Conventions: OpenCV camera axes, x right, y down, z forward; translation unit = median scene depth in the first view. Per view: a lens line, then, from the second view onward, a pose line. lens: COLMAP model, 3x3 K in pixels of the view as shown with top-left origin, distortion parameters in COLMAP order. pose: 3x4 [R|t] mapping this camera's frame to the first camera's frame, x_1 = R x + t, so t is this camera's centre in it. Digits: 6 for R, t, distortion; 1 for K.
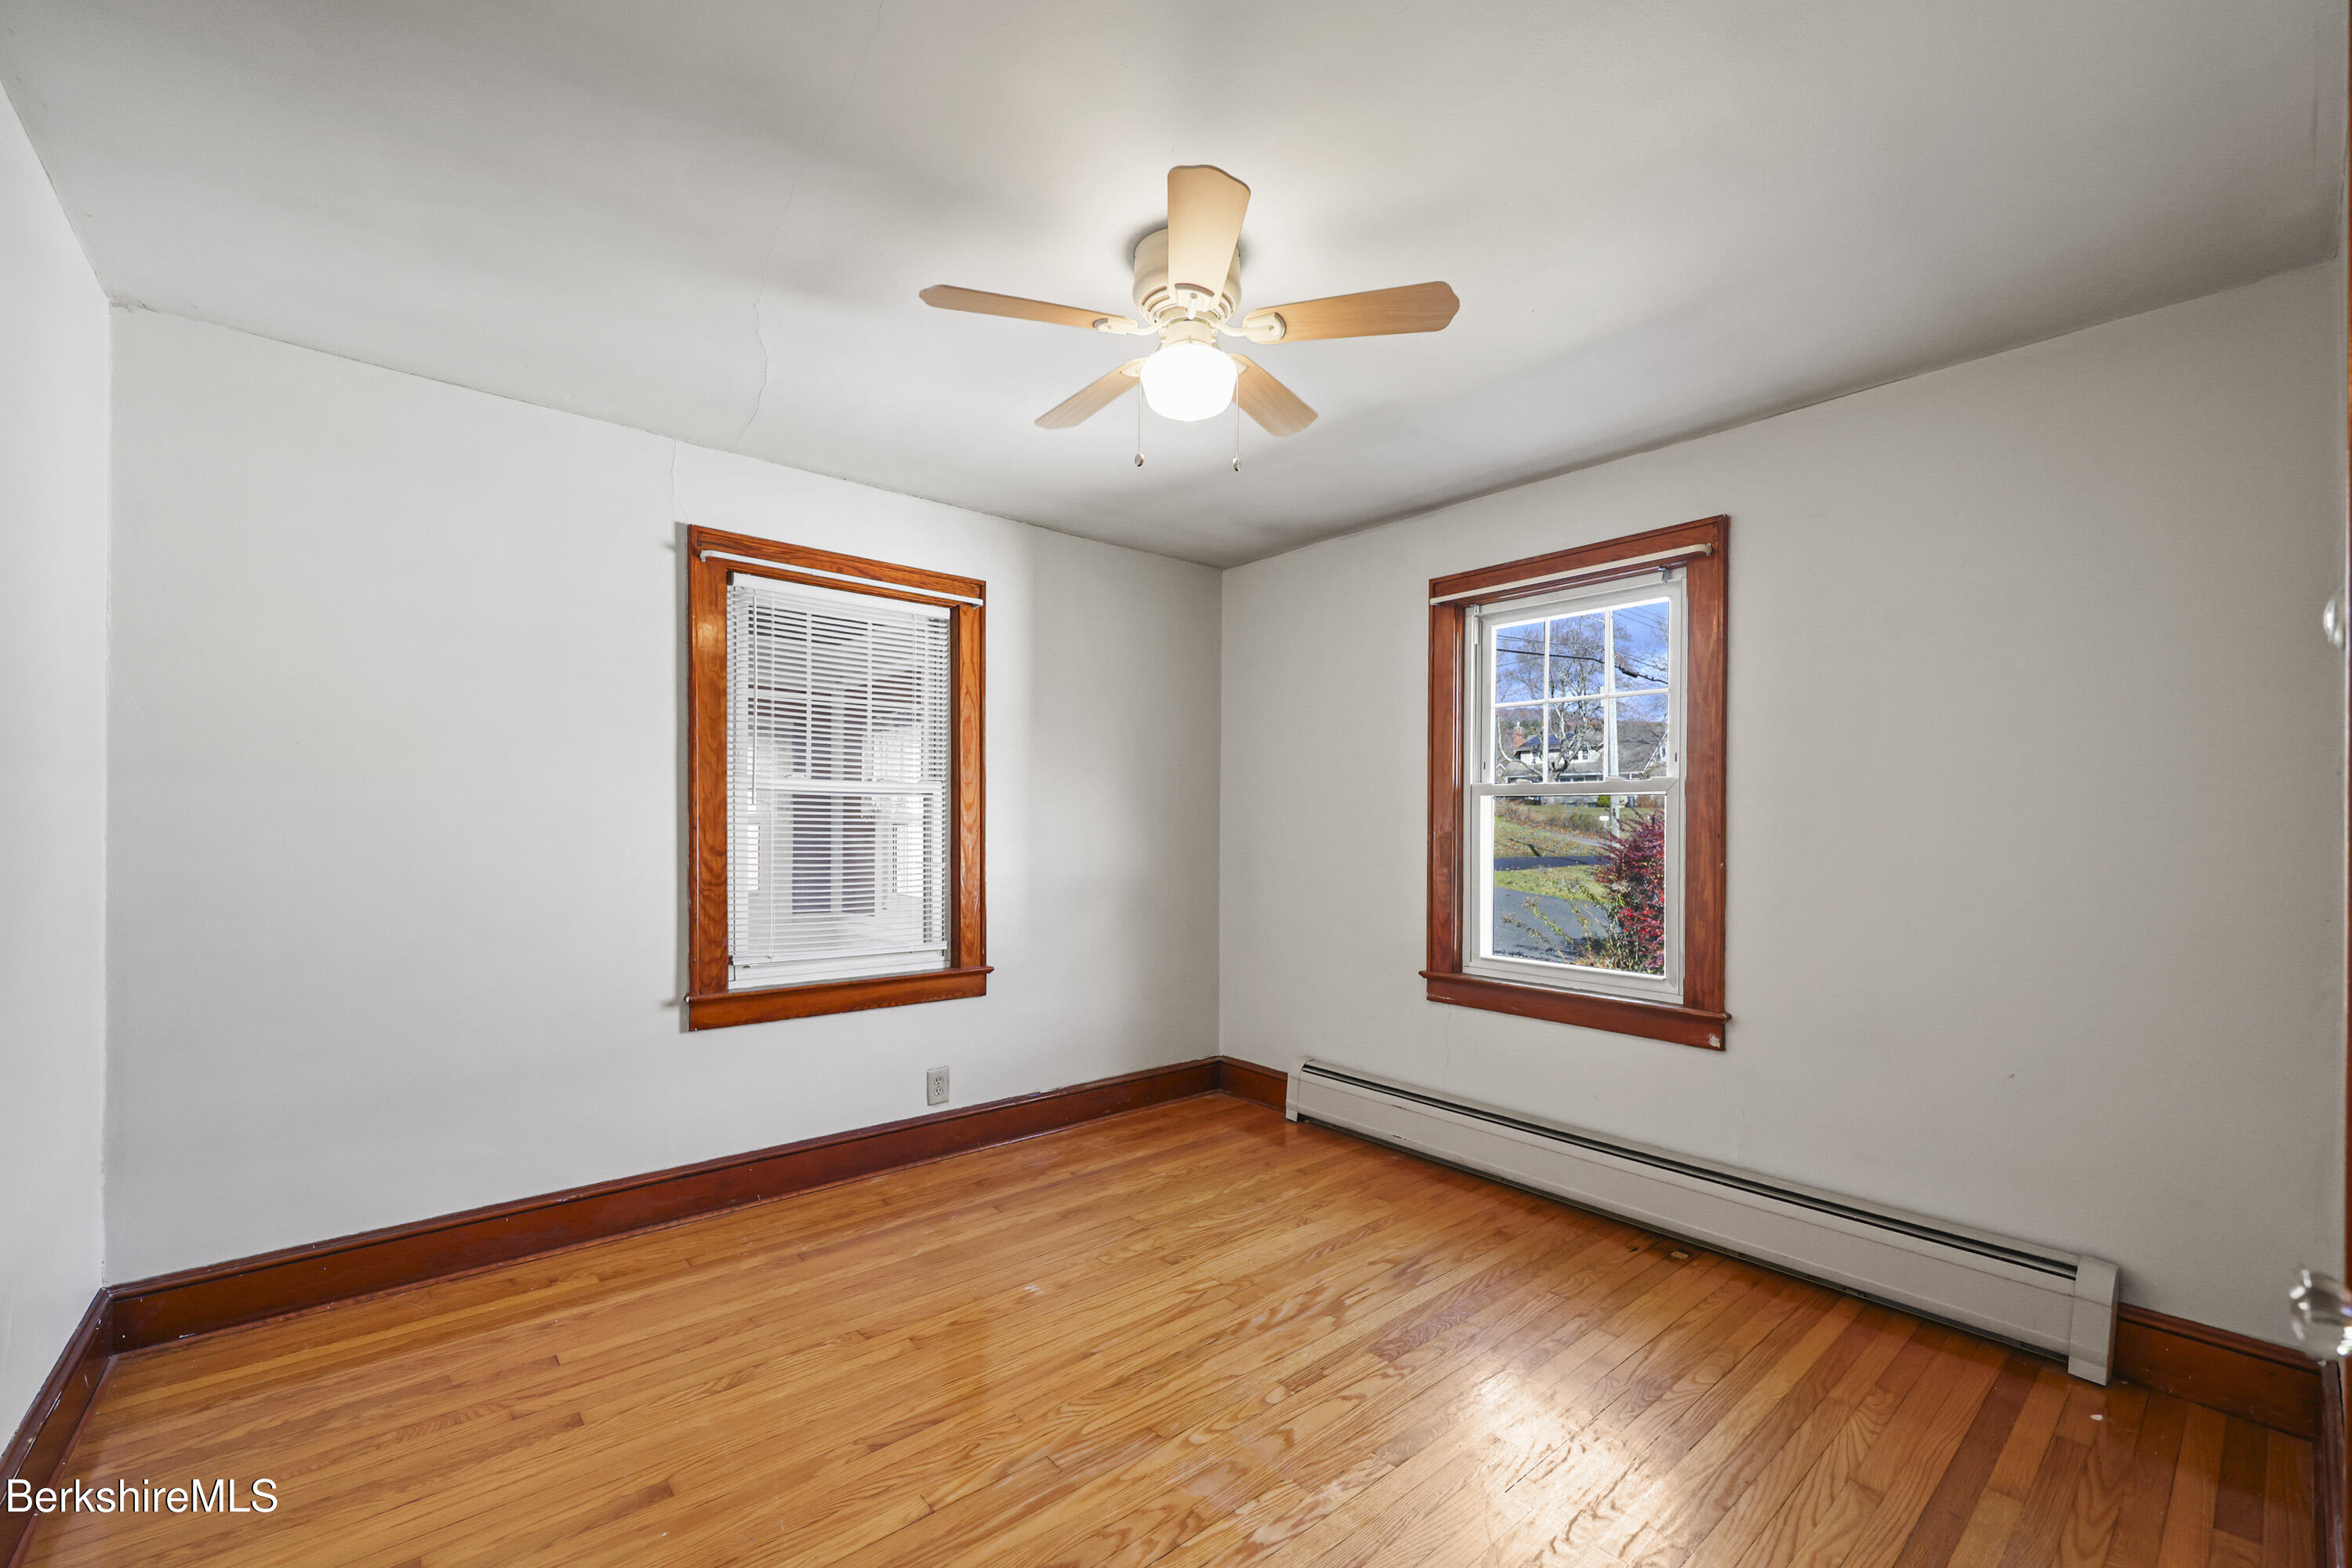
lens RADIAL K [[954.7, 0, 1169.9], [0, 954.7, 829.2], [0, 0, 1]] dist [-0.002656, -0.000160]
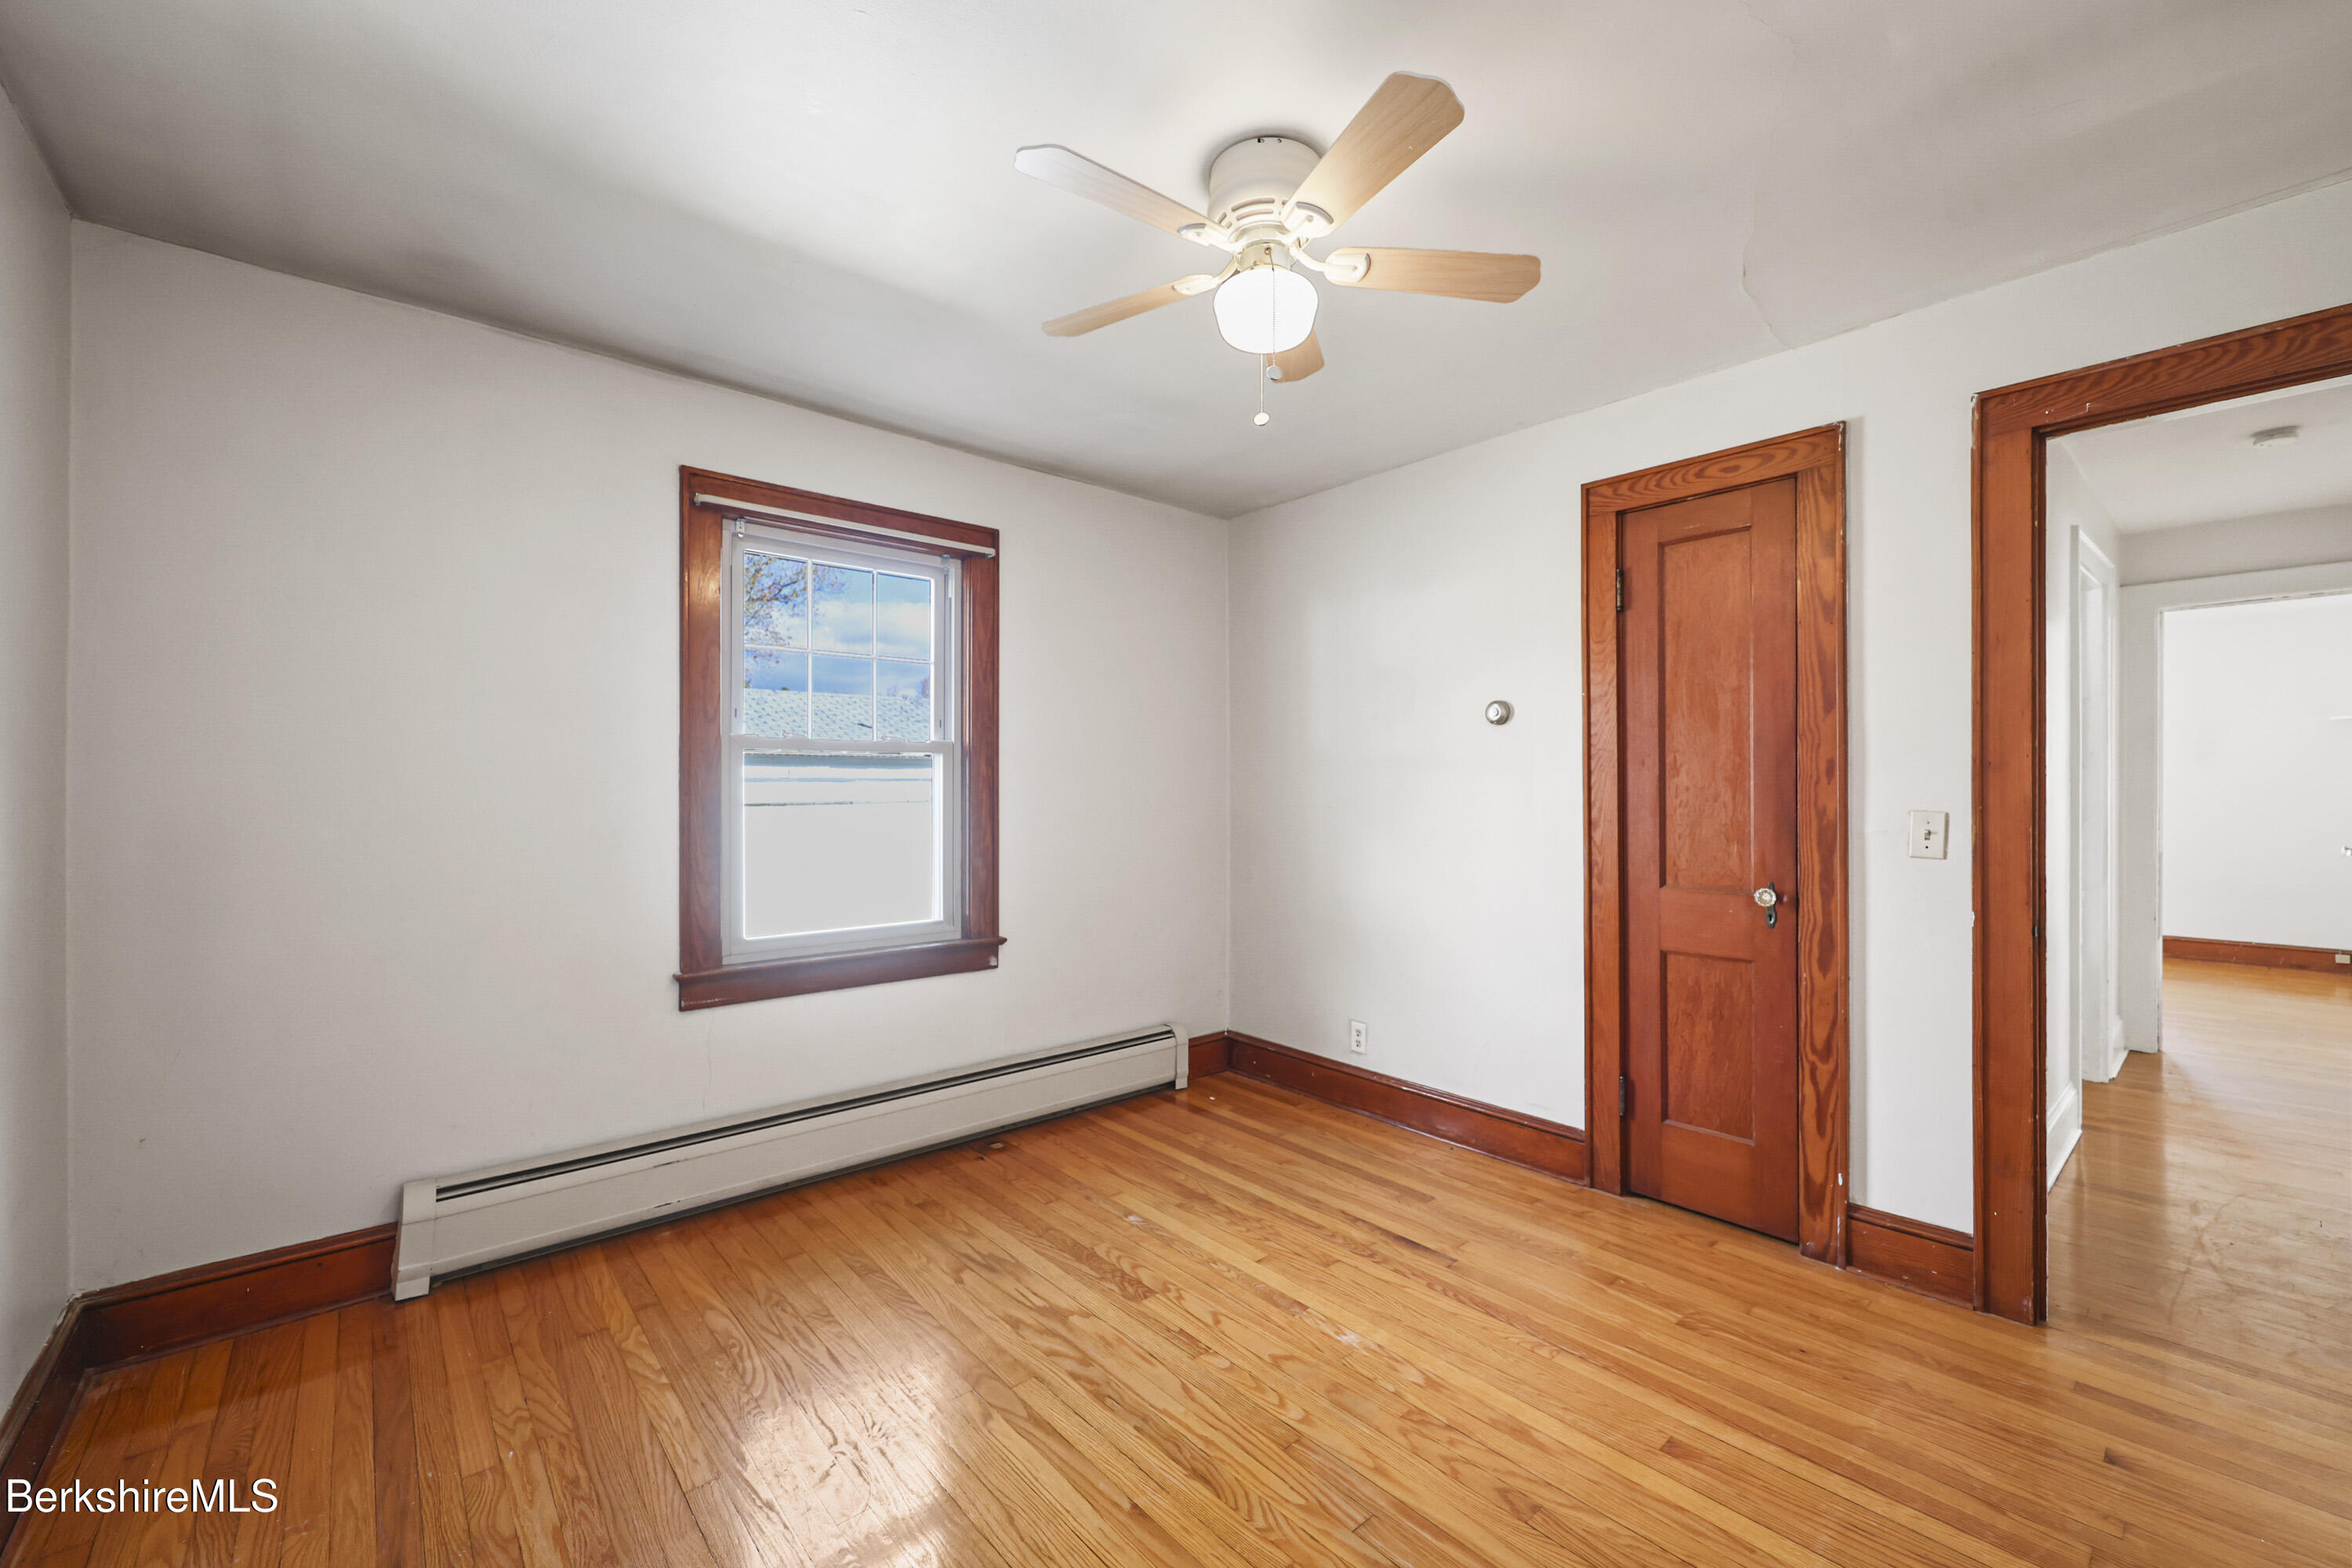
lens RADIAL K [[954.7, 0, 1183.6], [0, 954.7, 790.4], [0, 0, 1]] dist [-0.002656, -0.000160]
pose [[-0.015278, -0.008681, 0.999846, -0.645365], [0.007033, 0.999937, 0.008790, -0.003862], [-0.999859, 0.007166, -0.015216, 0.775686]]
